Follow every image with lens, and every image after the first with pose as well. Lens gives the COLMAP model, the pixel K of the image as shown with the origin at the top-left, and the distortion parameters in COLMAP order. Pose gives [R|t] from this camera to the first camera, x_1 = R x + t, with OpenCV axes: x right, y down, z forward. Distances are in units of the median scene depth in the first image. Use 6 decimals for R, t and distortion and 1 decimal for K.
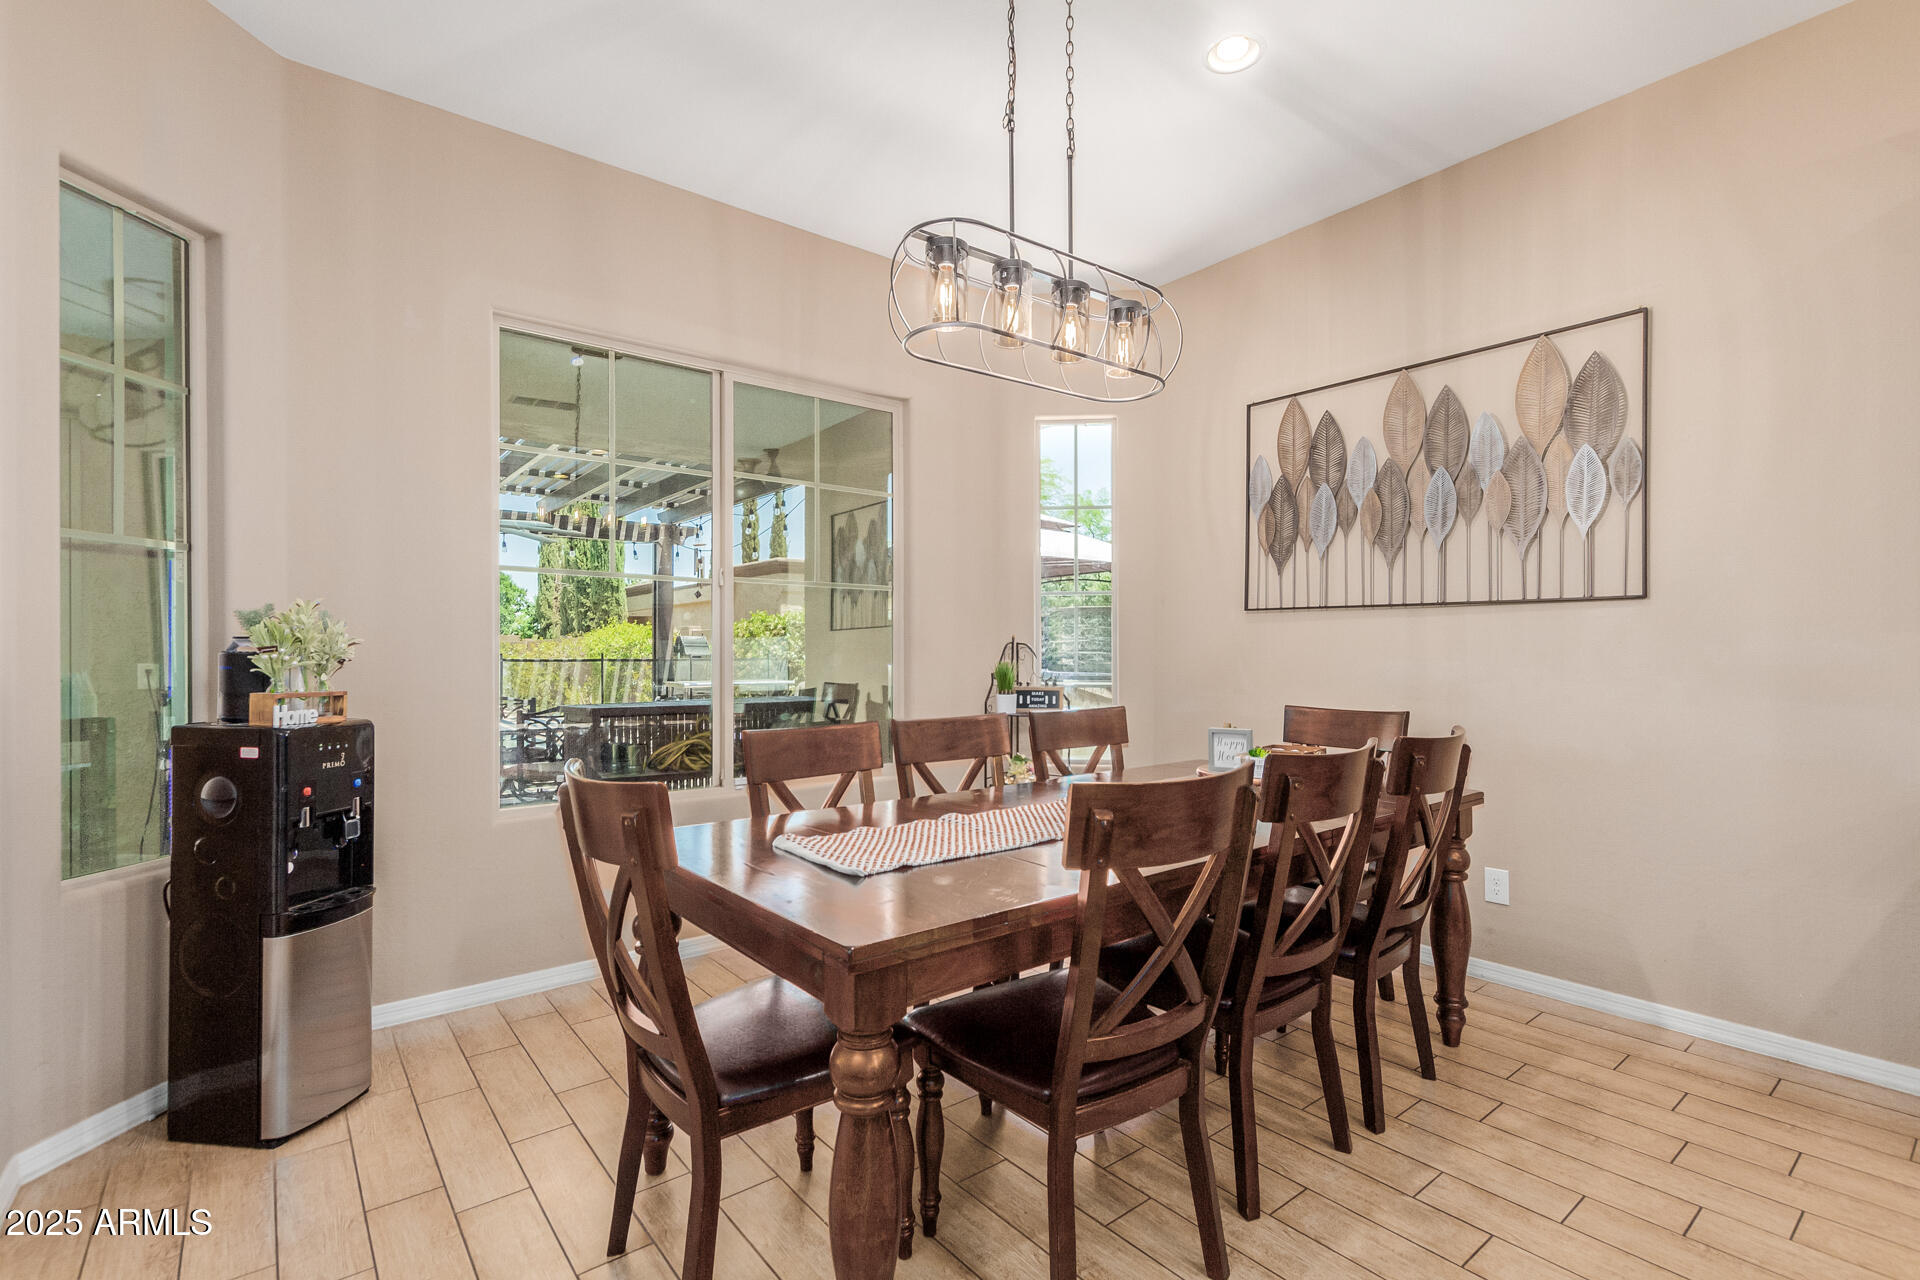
lens RADIAL K [[905.4, 0, 961.6], [0, 905.4, 643.2], [0, 0, 1]] dist [0.001555, 0.001303]
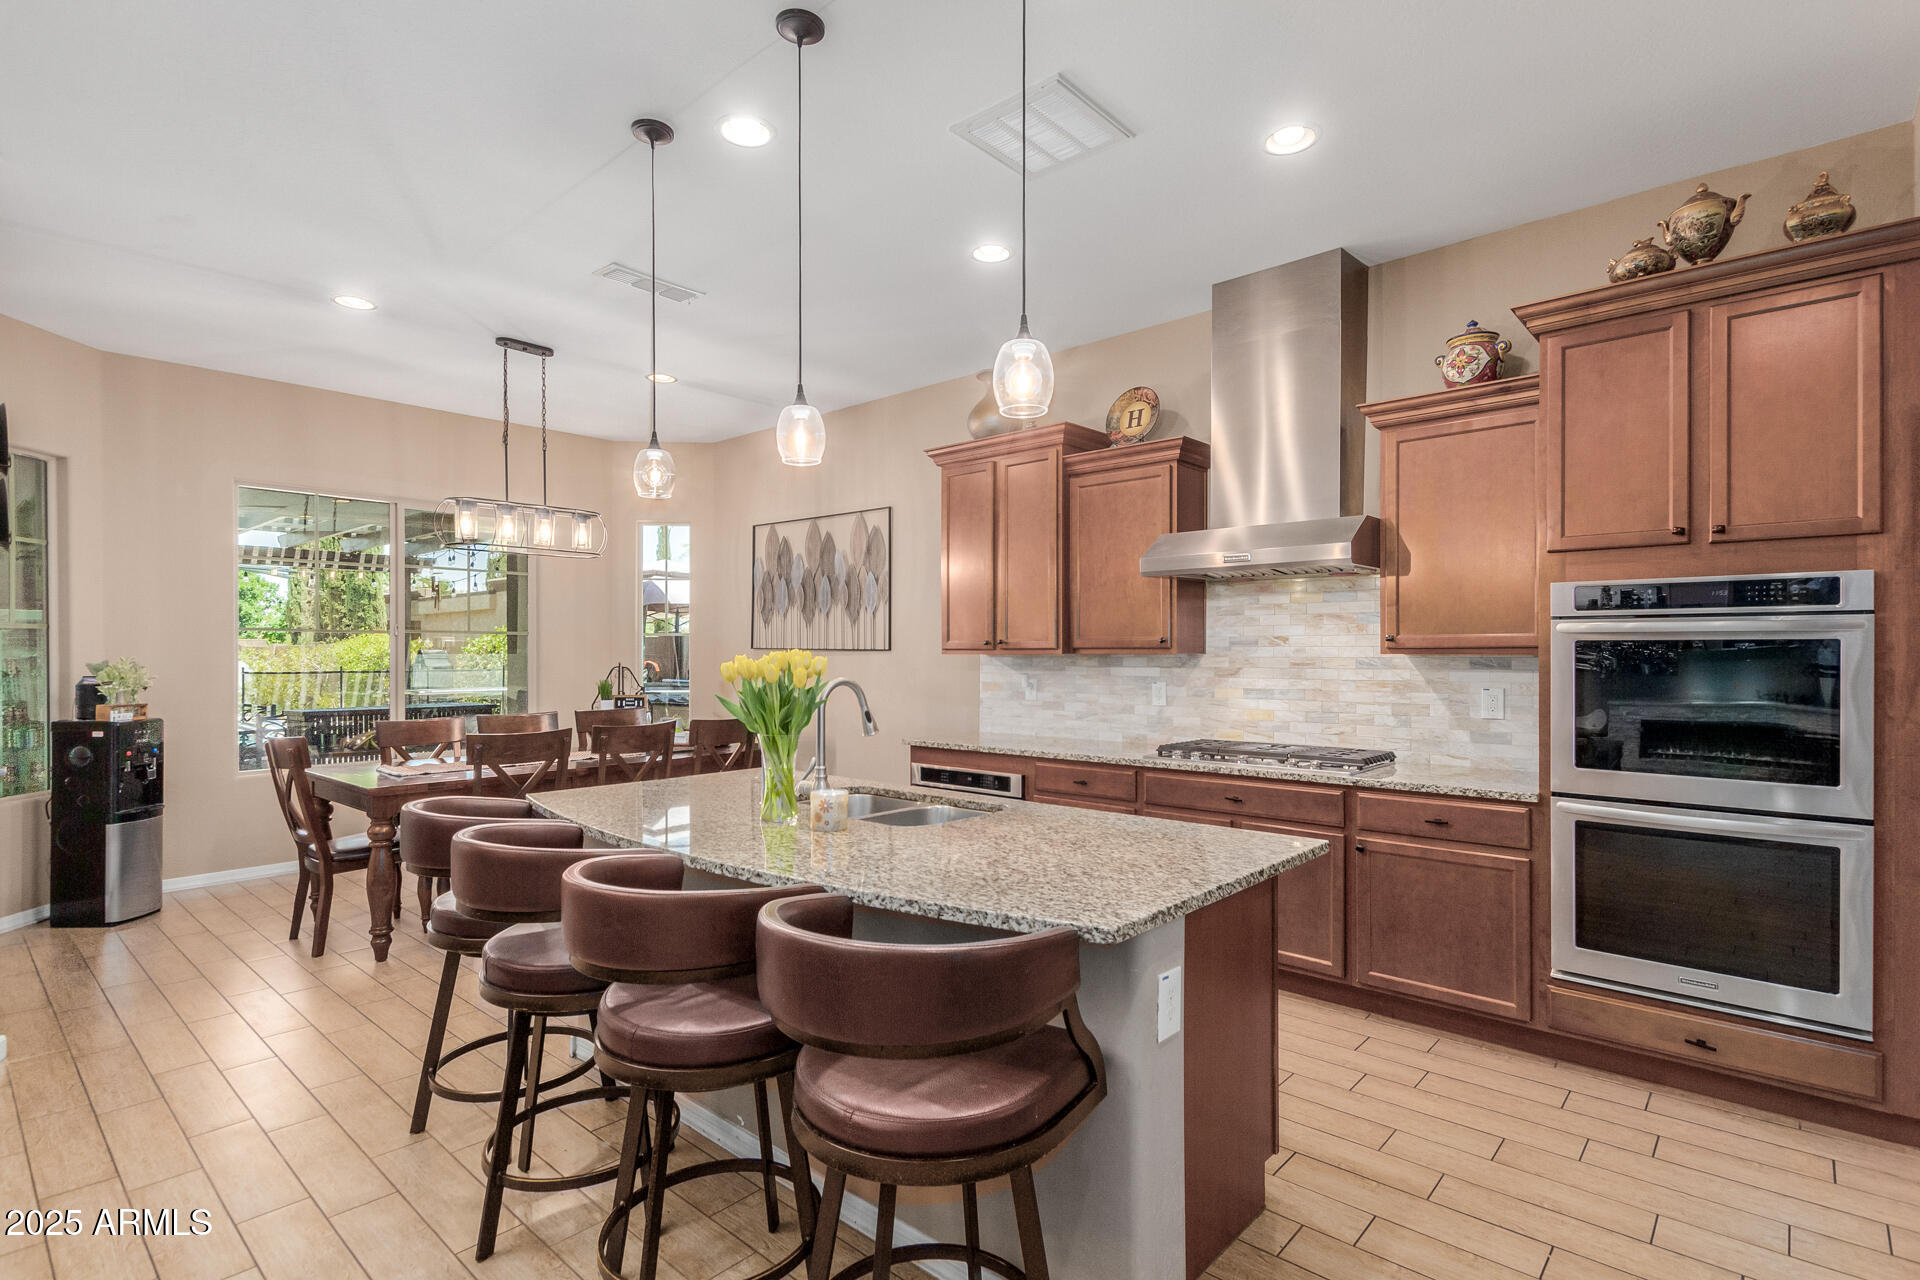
lens RADIAL K [[905.4, 0, 966.5], [0, 905.4, 652.3], [0, 0, 1]] dist [0.001555, 0.001303]
pose [[0.979847, 0.002170, 0.199740, 0.526656], [-0.003916, 0.999958, 0.008346, -0.064181], [-0.199713, -0.008959, 0.979813, -1.015467]]
